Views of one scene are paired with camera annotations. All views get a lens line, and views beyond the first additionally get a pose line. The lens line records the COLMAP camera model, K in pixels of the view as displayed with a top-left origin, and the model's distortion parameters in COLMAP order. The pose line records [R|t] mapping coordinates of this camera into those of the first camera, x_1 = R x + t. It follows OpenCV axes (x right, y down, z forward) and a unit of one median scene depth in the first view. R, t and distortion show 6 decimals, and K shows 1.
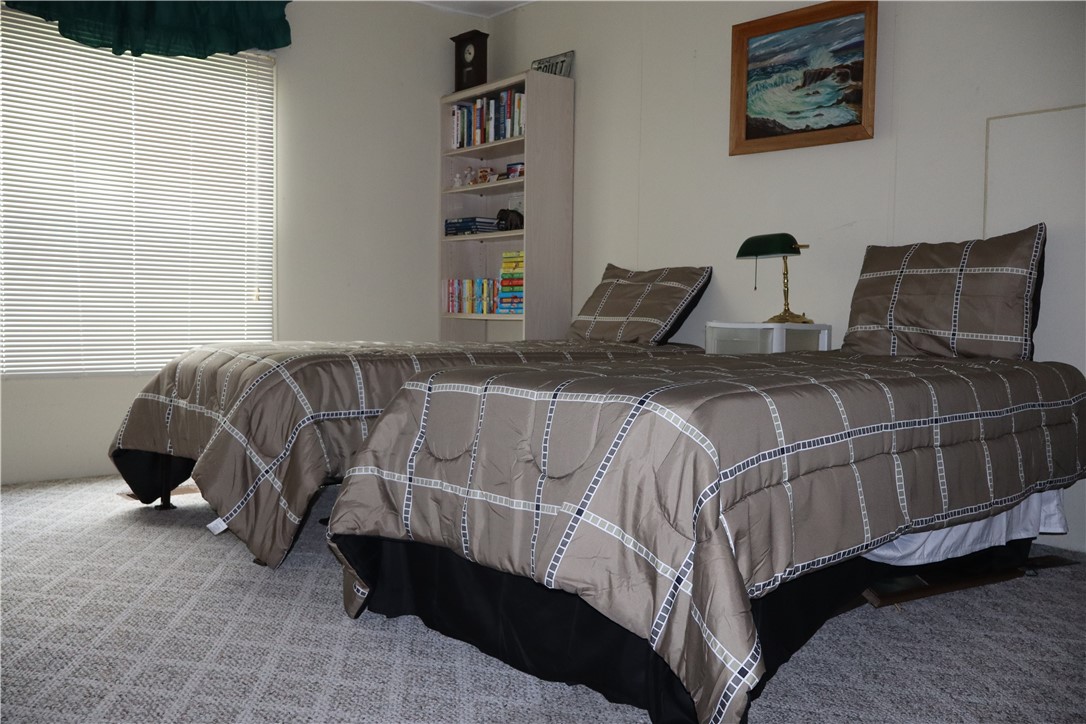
lens RADIAL K [[905.3, 0, 537.2], [0, 905.3, 366.3], [0, 0, 1]] dist [-0.004807, 0.001715]
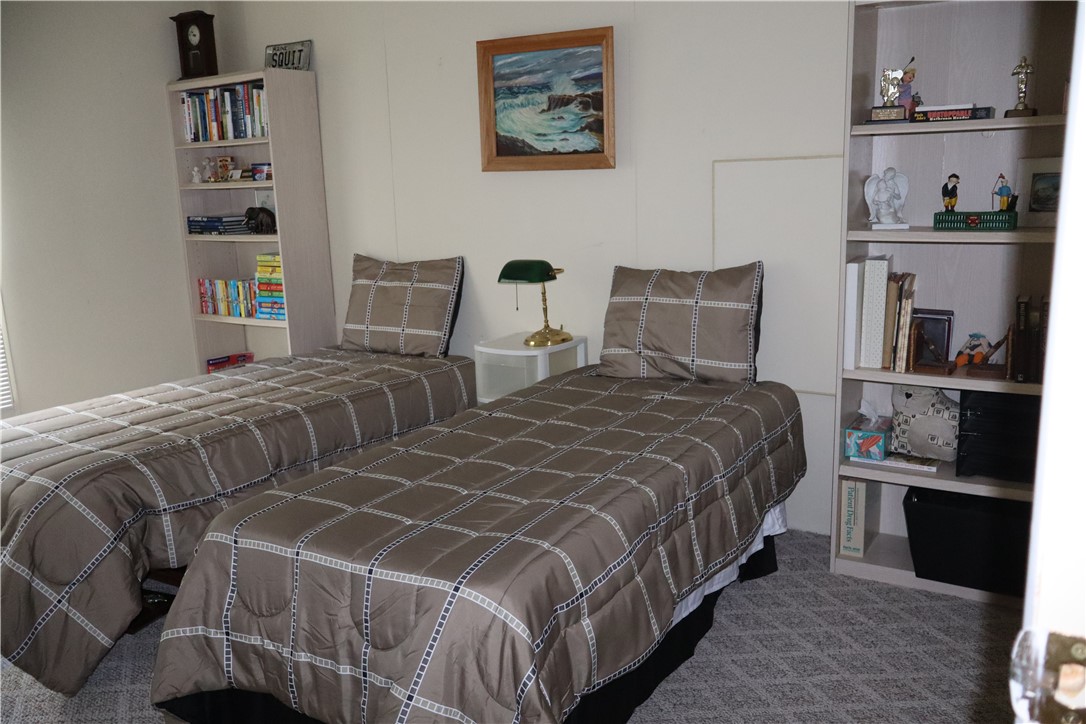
lens RADIAL K [[905.3, 0, 533.9], [0, 905.3, 356.3], [0, 0, 1]] dist [-0.004807, 0.001715]
pose [[0.958742, -0.100881, 0.265775, -0.028567], [0.062272, 0.986738, 0.149903, -0.194084], [-0.277373, -0.127168, 0.952309, -0.024595]]
